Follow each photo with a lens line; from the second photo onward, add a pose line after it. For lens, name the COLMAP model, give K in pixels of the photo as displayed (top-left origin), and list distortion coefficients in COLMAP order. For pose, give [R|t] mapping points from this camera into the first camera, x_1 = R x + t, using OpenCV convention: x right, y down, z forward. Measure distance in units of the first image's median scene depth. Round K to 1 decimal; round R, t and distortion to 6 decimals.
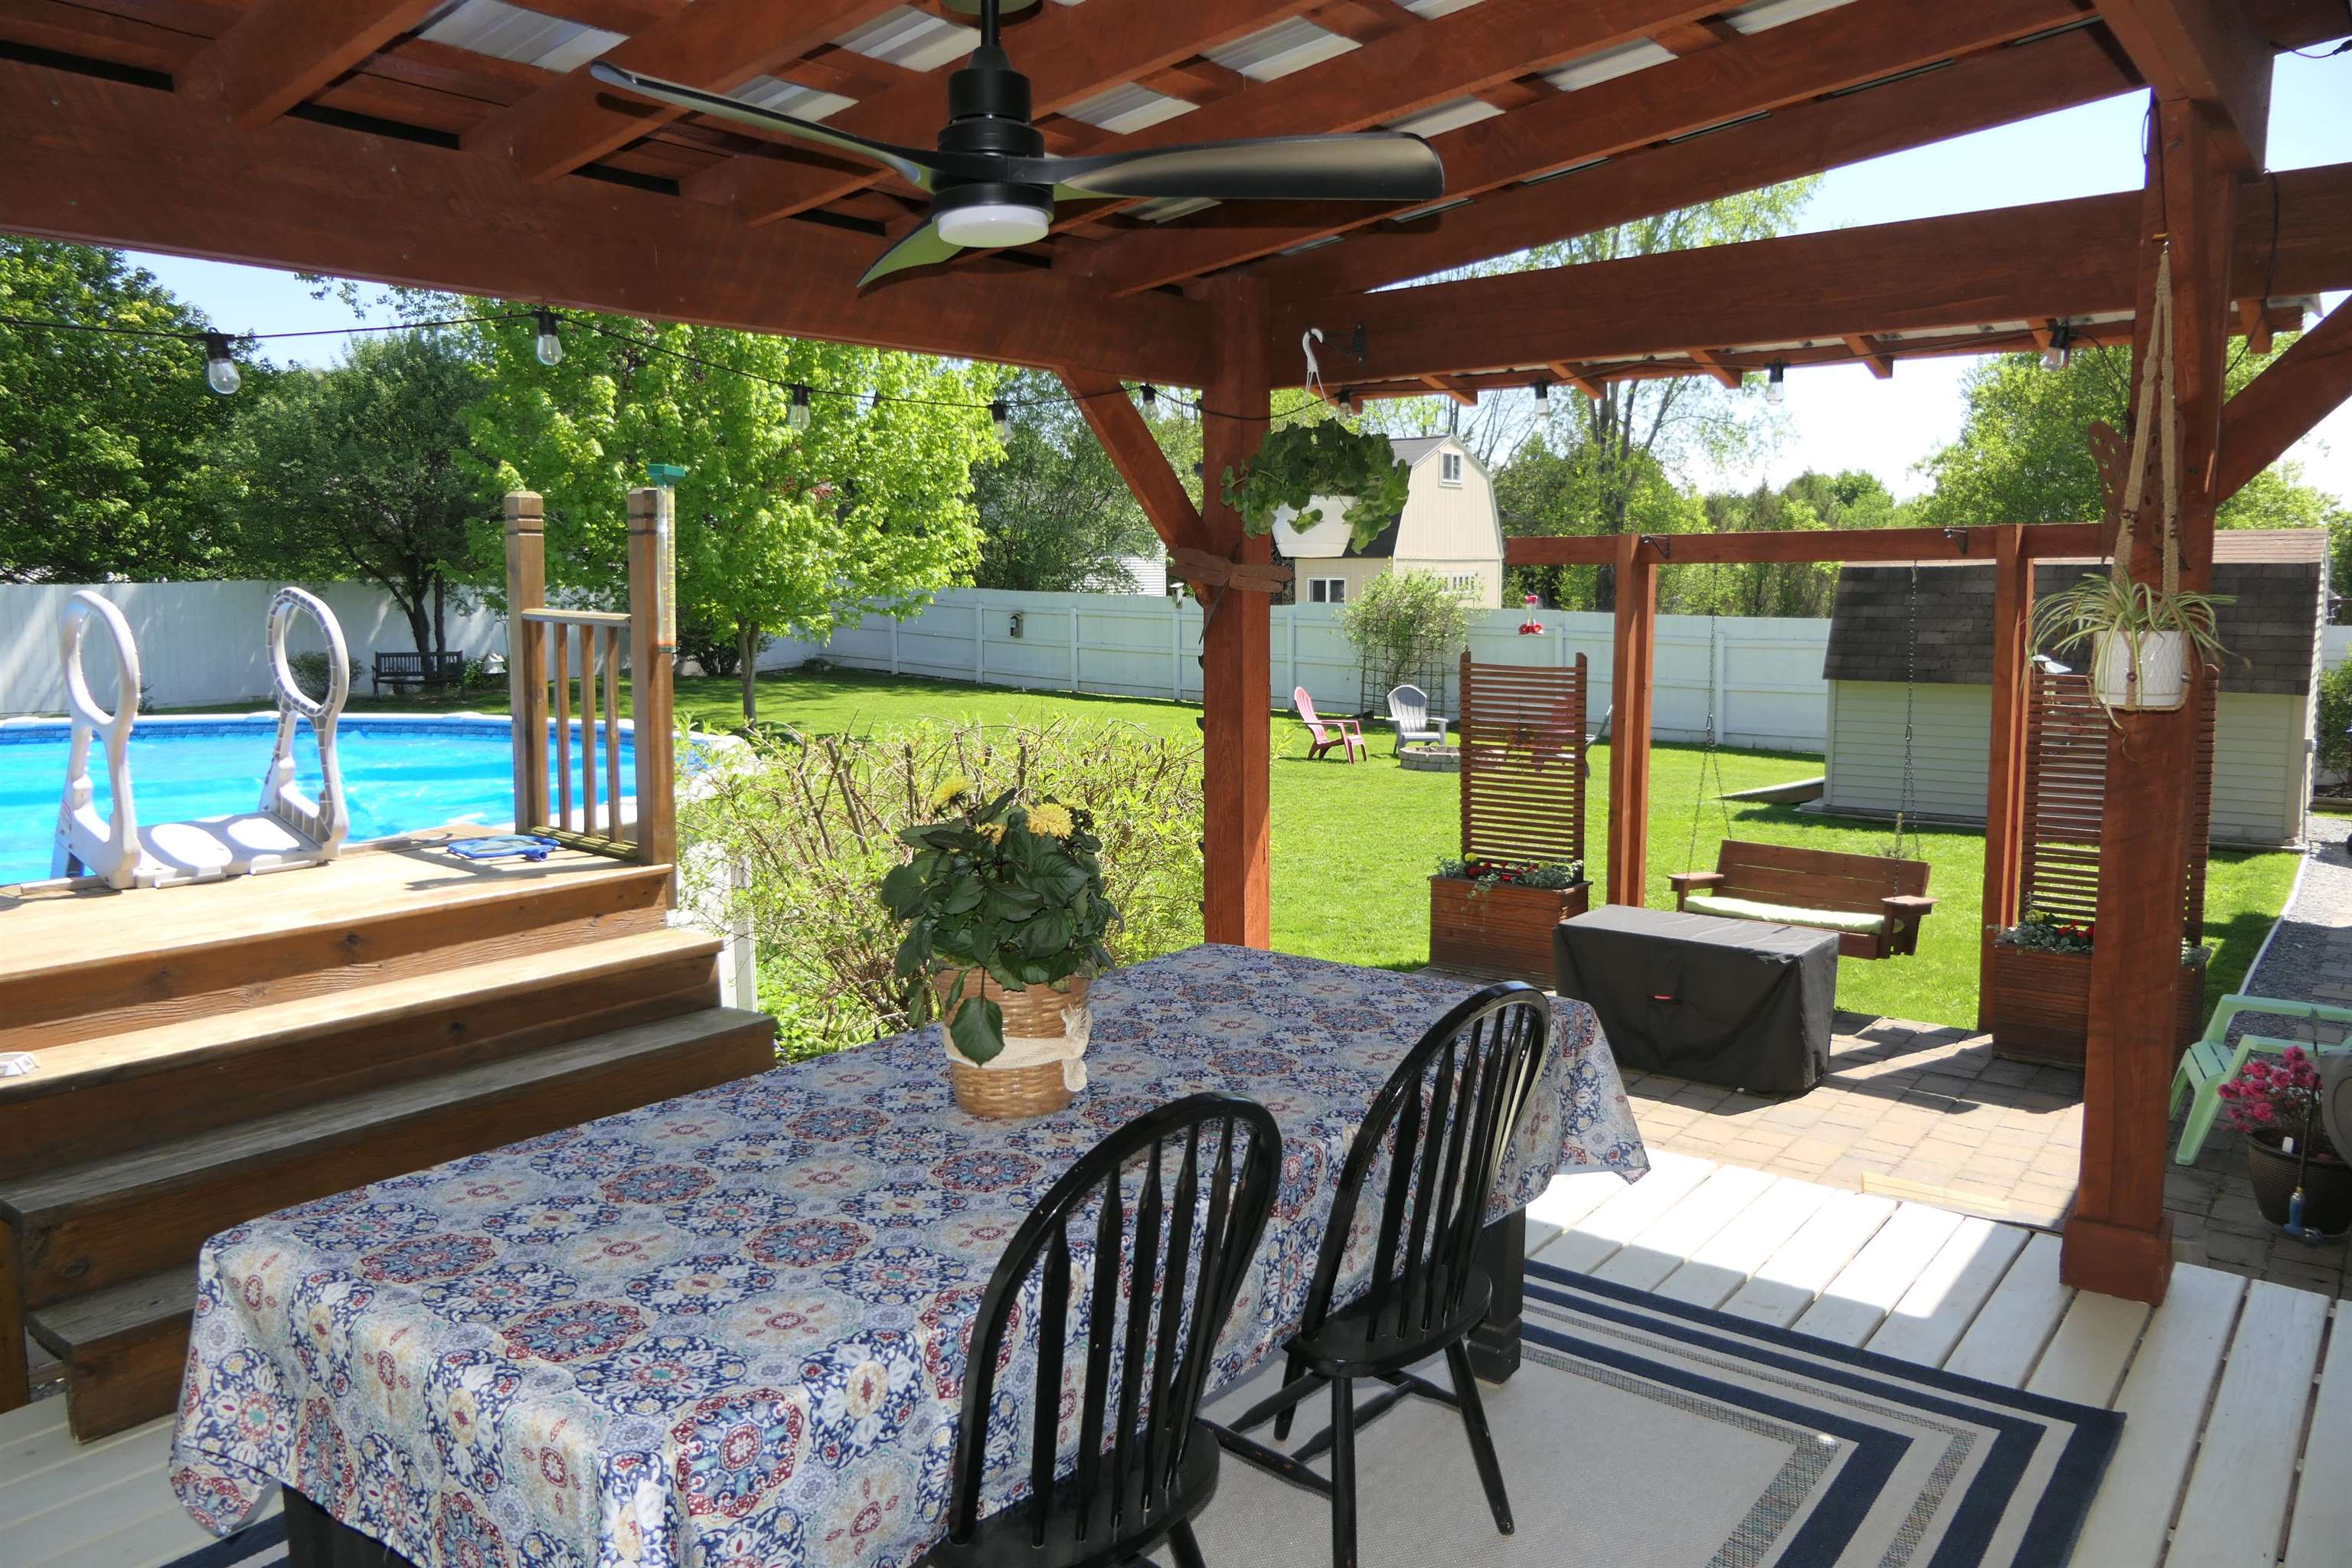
lens RADIAL K [[1636.4, 0, 1176.0], [0, 1636.4, 784.0], [0, 0, 1]] dist [-0.012050, -0.000032]
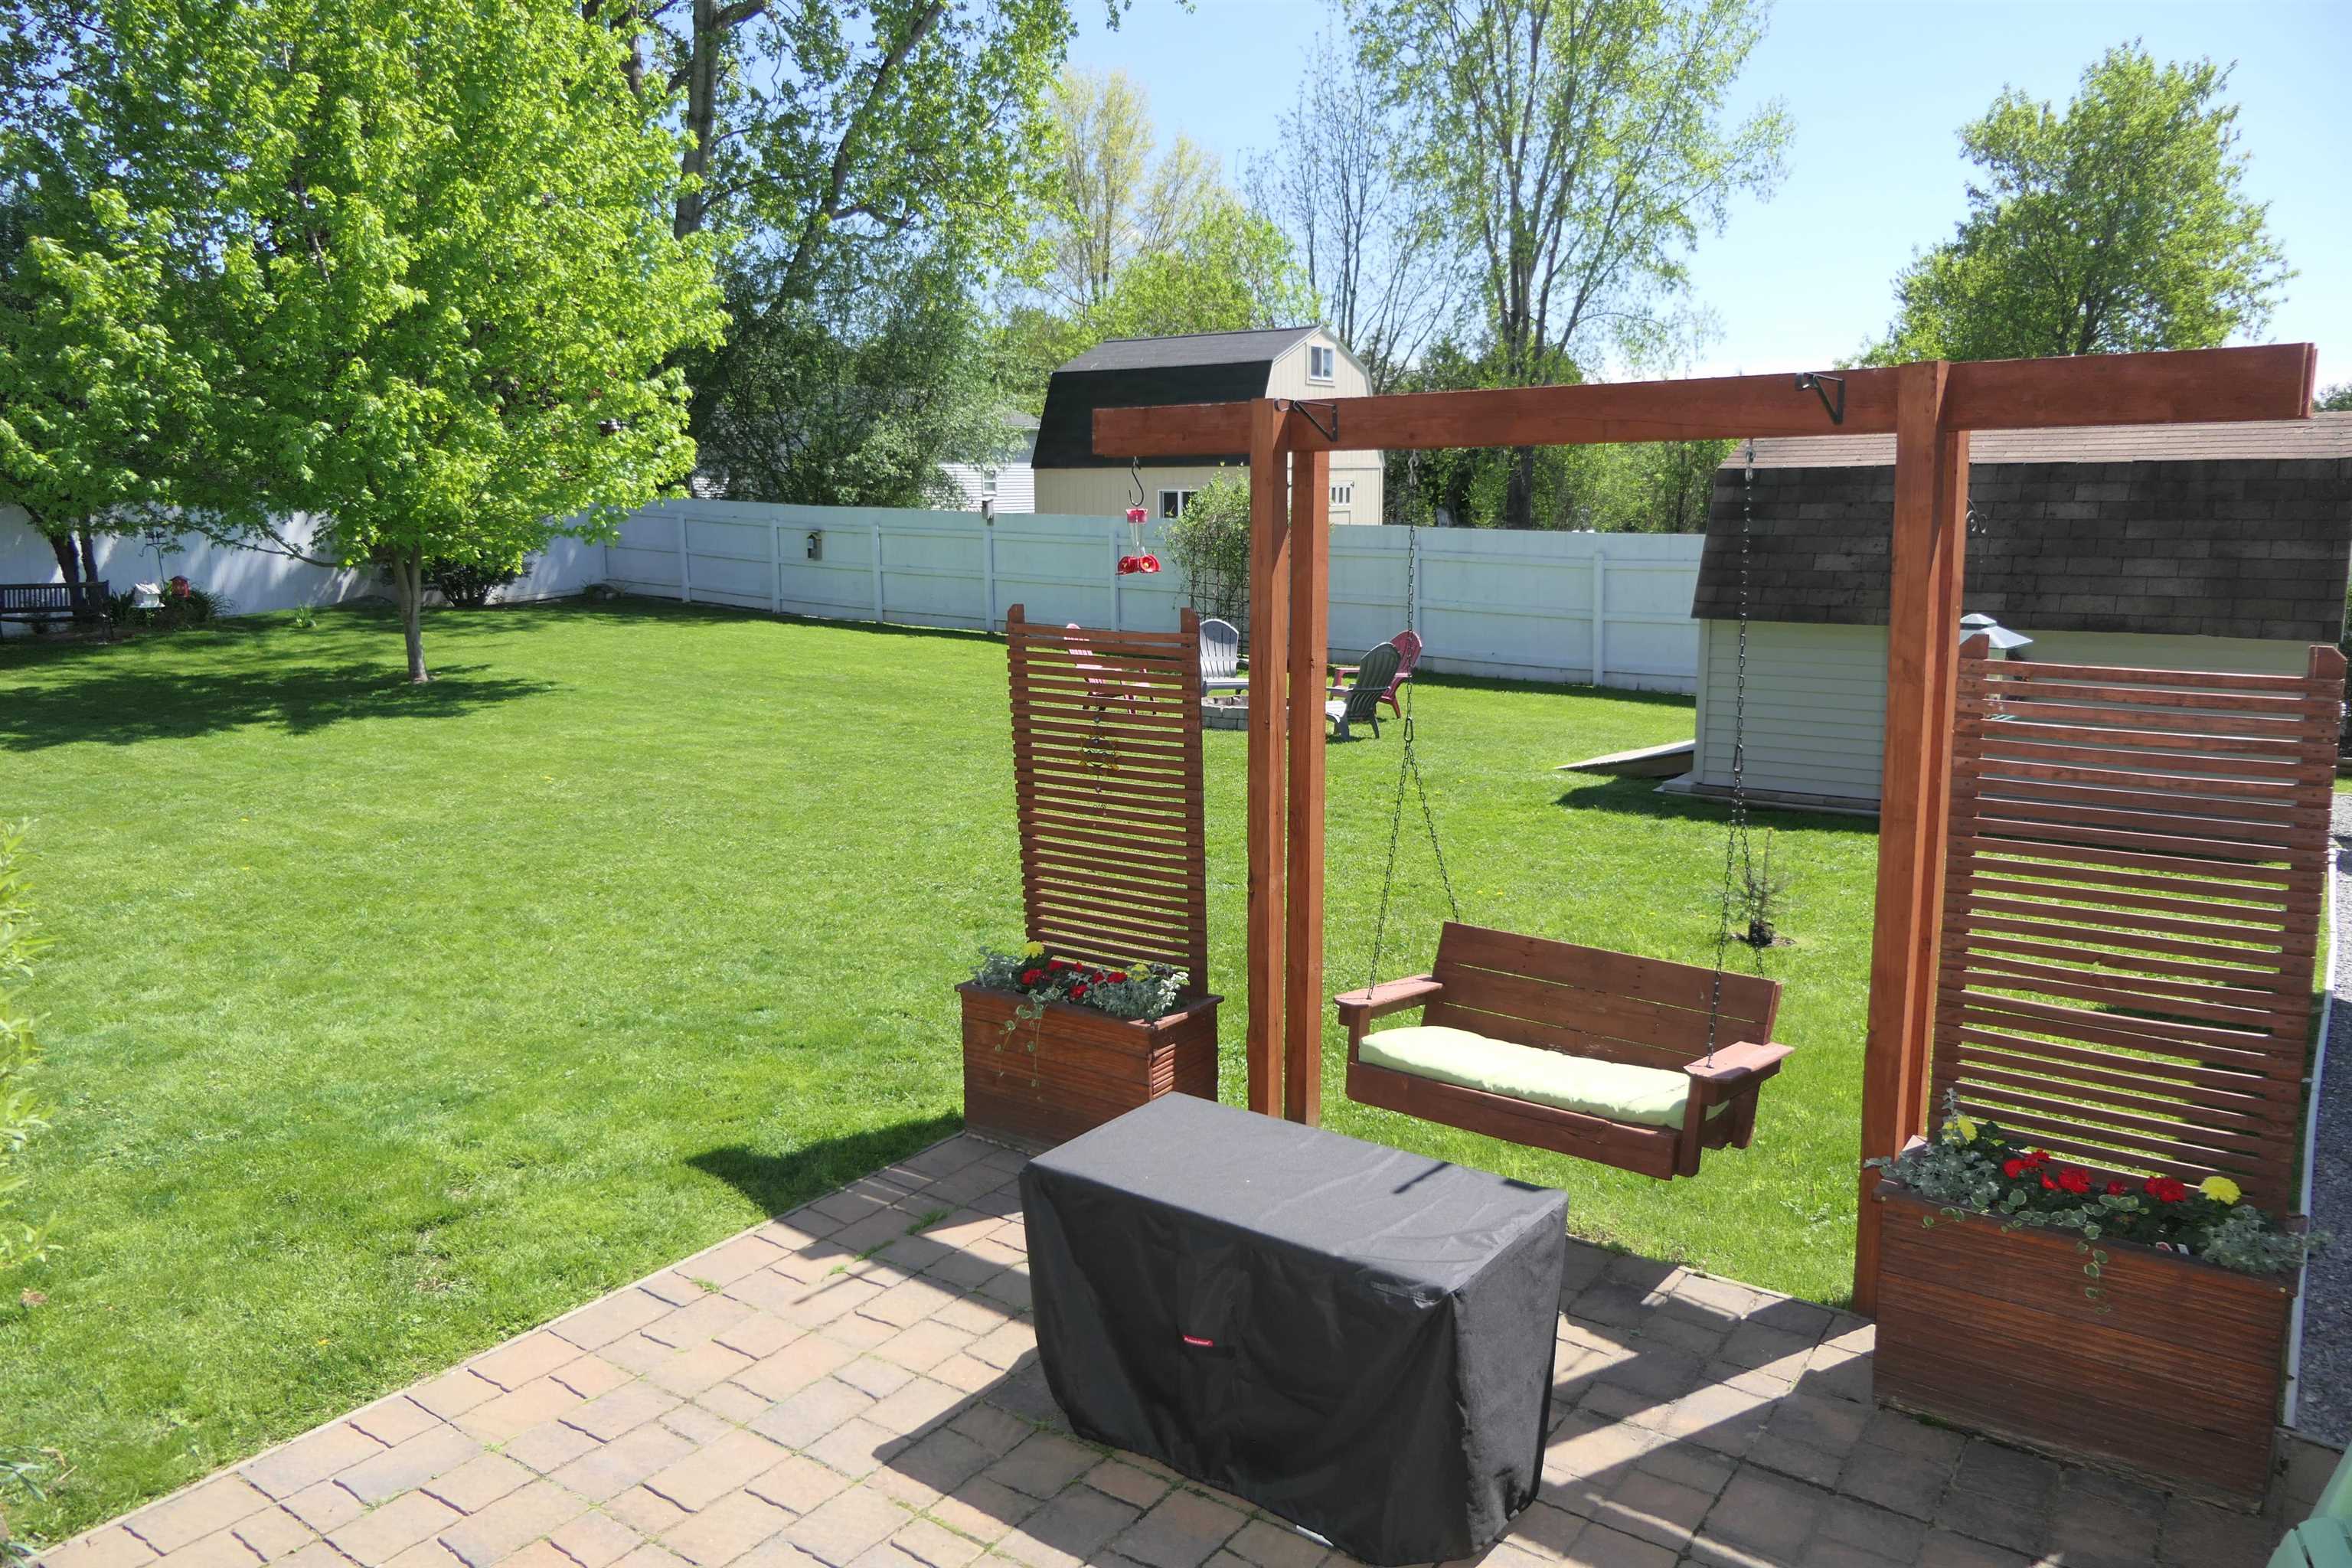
lens RADIAL K [[1636.4, 0, 1176.0], [0, 1636.4, 784.0], [0, 0, 1]] dist [-0.012050, -0.000032]
pose [[0.999366, -0.009936, 0.034193, 0.094634], [0.008166, 0.998639, 0.051515, -0.020529], [-0.034658, -0.051203, 0.998087, 0.180059]]
